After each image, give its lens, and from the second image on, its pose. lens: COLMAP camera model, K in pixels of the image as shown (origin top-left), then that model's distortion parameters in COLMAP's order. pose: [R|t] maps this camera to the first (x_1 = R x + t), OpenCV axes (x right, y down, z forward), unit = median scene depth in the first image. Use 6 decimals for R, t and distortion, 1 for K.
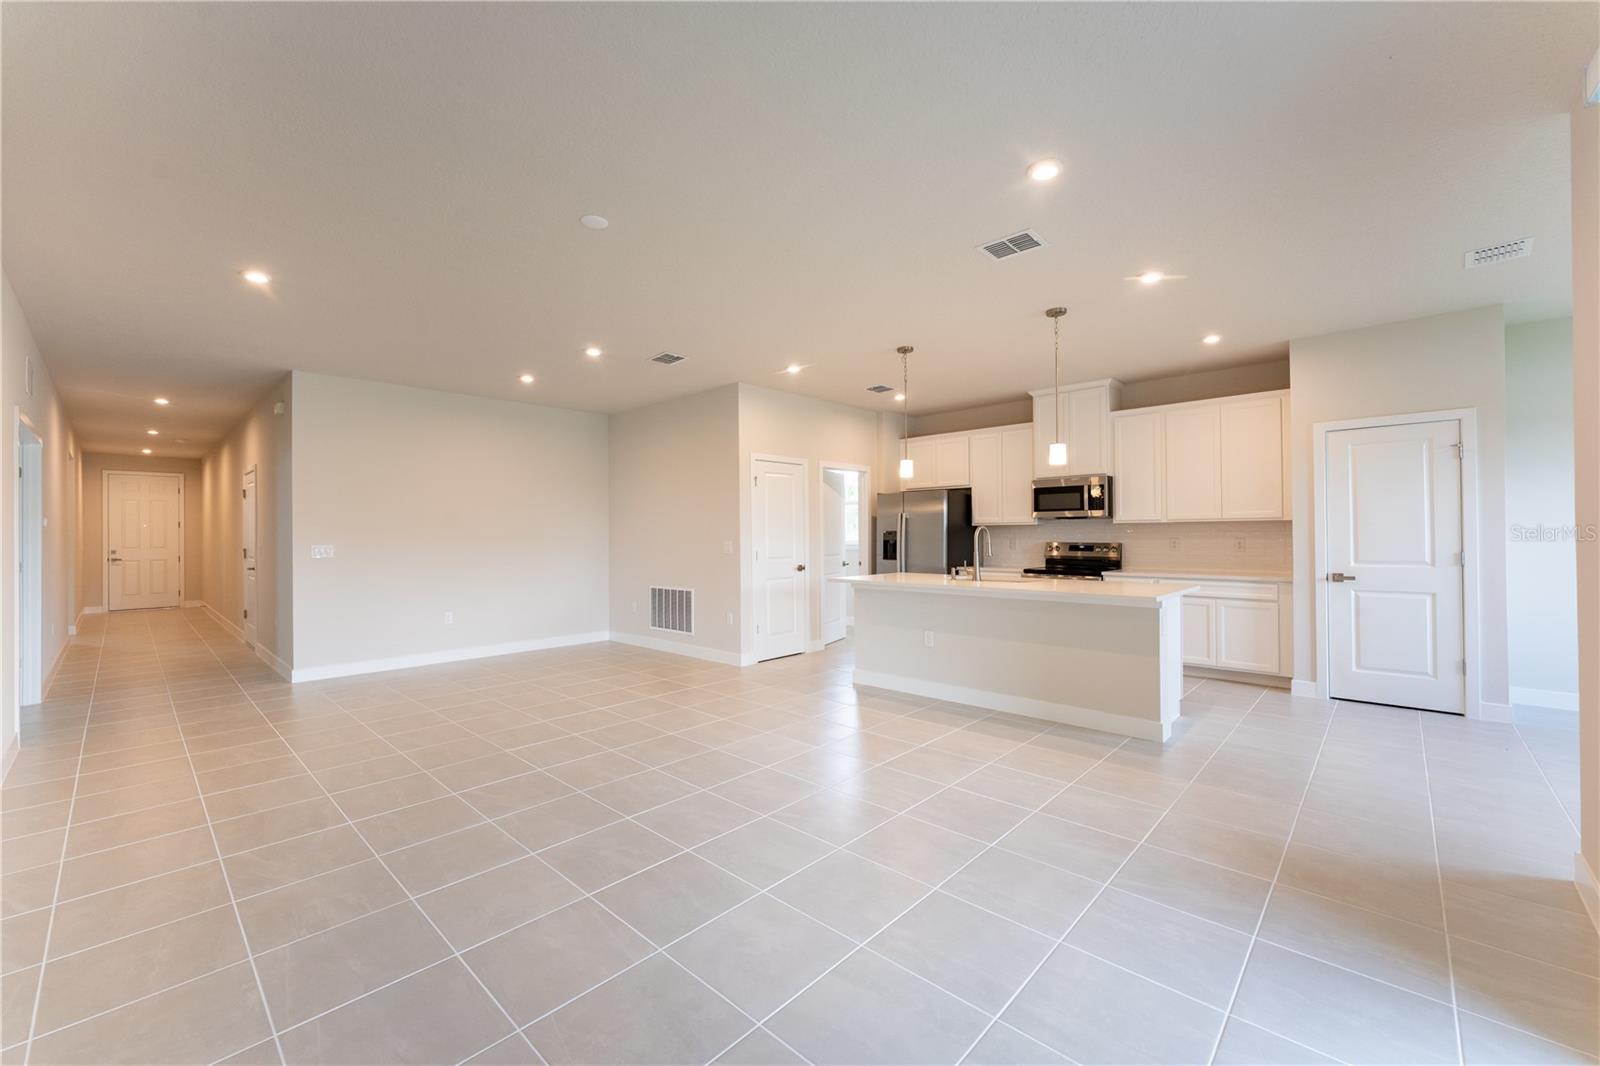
lens RADIAL K [[638.6, 0, 787.6], [0, 638.6, 526.5], [0, 0, 1]] dist [-0.002200, -0.000975]
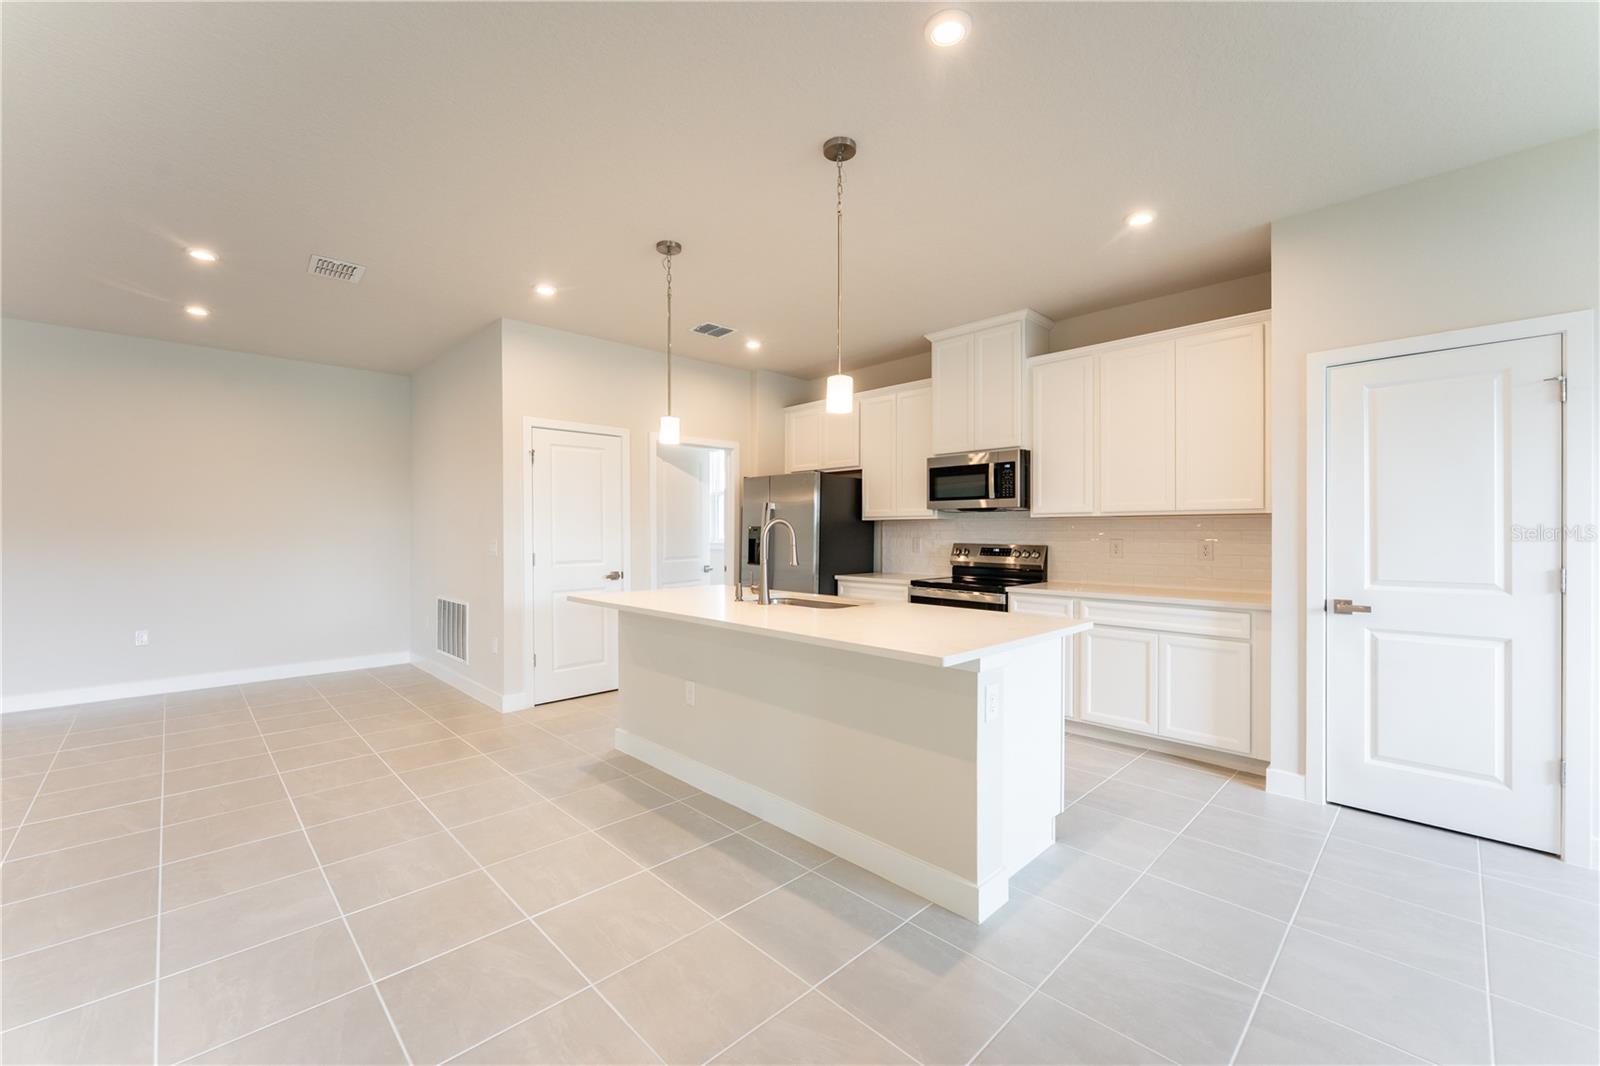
lens RADIAL K [[638.6, 0, 798.8], [0, 638.6, 529.4], [0, 0, 1]] dist [-0.002200, -0.000975]
pose [[0.999297, 0.007354, -0.036751, 0.292045], [-0.006987, 0.999925, 0.010097, 0.002968], [0.036822, -0.009833, 0.999273, 0.297988]]
